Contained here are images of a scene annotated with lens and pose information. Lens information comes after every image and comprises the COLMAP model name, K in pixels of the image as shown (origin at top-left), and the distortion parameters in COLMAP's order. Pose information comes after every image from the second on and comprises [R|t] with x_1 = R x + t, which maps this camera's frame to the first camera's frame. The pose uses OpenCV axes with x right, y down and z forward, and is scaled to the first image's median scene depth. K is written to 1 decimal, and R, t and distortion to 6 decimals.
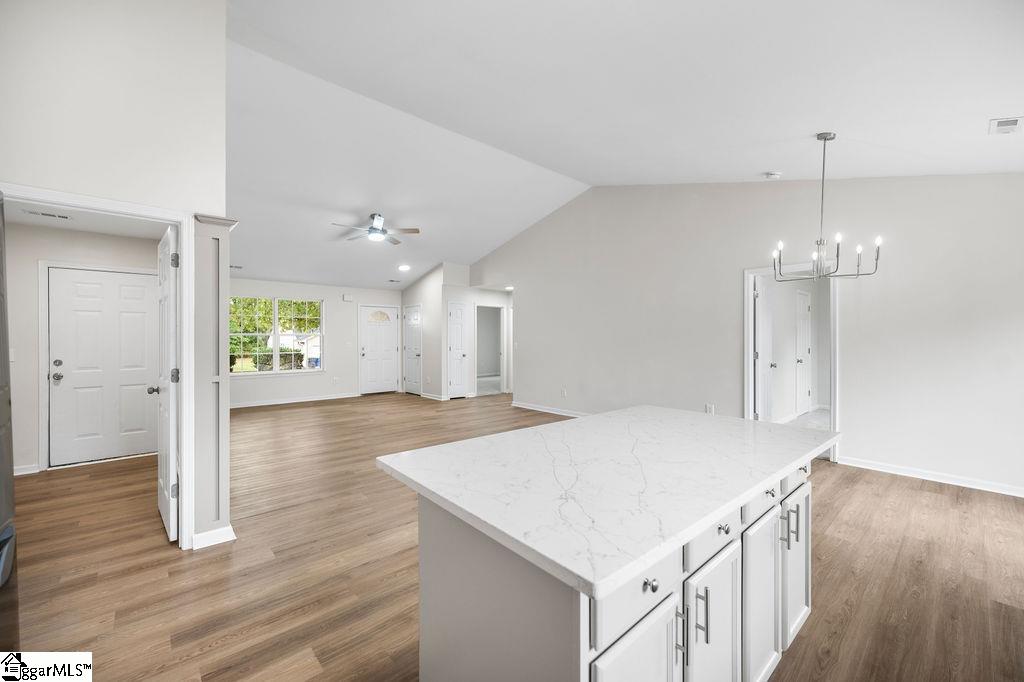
lens RADIAL K [[402.3, 0, 512.0], [0, 402.3, 341.0], [0, 0, 1]] dist [-0.001905, -0.000326]
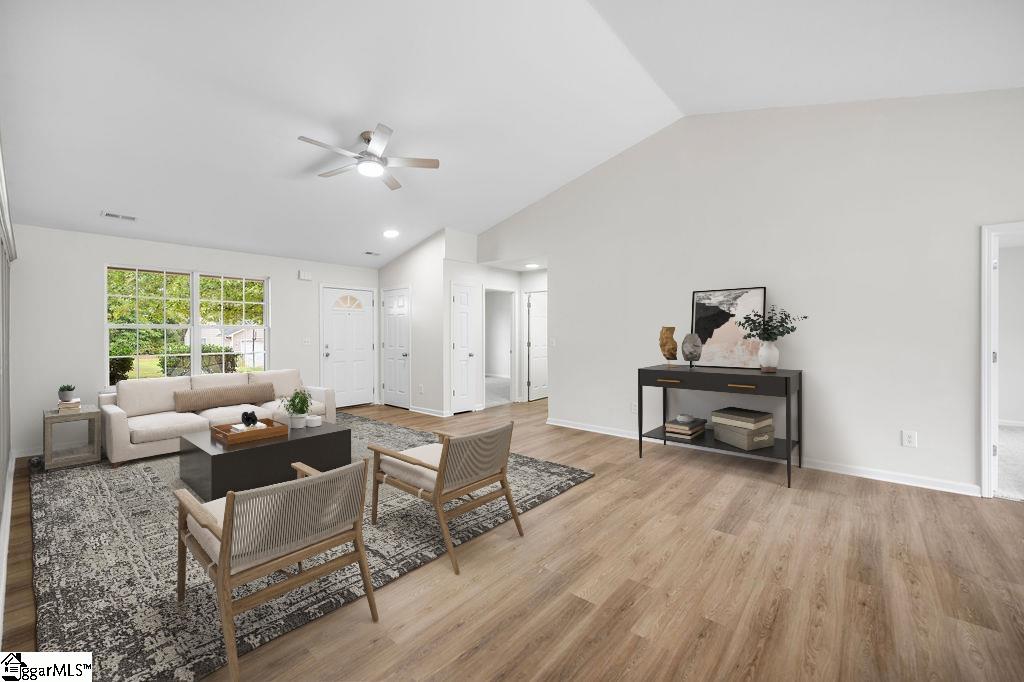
lens RADIAL K [[402.7, 0, 504.2], [0, 402.7, 334.6], [0, 0, 1]] dist [0.000107, 0.000064]
pose [[0.992490, -0.002122, 0.122308, -0.146916], [0.002182, 0.999998, -0.000353, -0.001359], [-0.122307, 0.000617, 0.992492, 0.250006]]
